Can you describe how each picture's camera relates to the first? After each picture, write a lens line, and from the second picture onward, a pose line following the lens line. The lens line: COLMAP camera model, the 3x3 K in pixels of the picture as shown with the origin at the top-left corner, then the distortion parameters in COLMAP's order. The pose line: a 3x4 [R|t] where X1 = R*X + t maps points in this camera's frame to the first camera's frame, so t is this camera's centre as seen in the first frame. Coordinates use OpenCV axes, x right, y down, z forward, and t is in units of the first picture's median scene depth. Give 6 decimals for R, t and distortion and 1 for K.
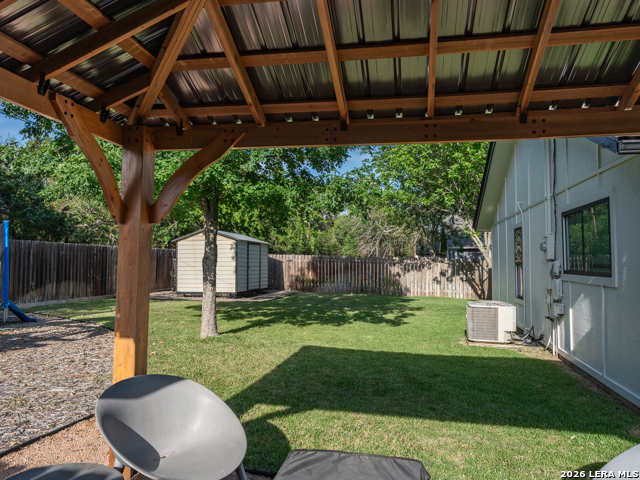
lens RADIAL K [[480.1, 0, 320.0], [0, 480.1, 240.0], [0, 0, 1]] dist [-0.003181, 0.001187]
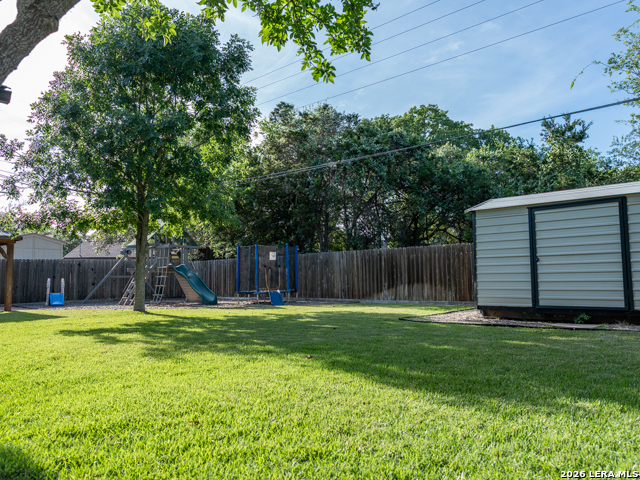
lens RADIAL K [[473.9, 0, 327.9], [0, 473.9, 241.4], [0, 0, 1]] dist [-0.004950, 0.002495]
pose [[-0.483158, -0.087392, -0.871160, 0.365089], [0.041407, 0.991612, -0.122440, 0.089338], [0.874553, -0.095231, -0.475487, 1.044023]]
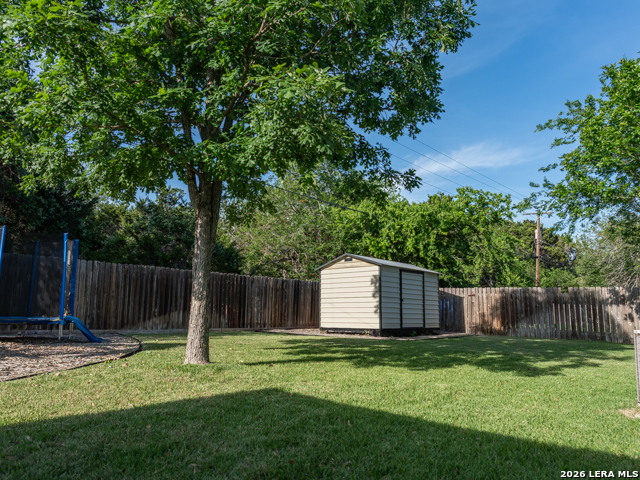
lens RADIAL K [[480.1, 0, 320.0], [0, 480.1, 240.0], [0, 0, 1]] dist [-0.003181, 0.001187]
pose [[0.870479, -0.069283, -0.487305, 0.134619], [0.014875, 0.993295, -0.114650, 0.047739], [0.491981, 0.092552, 0.865673, 0.215446]]
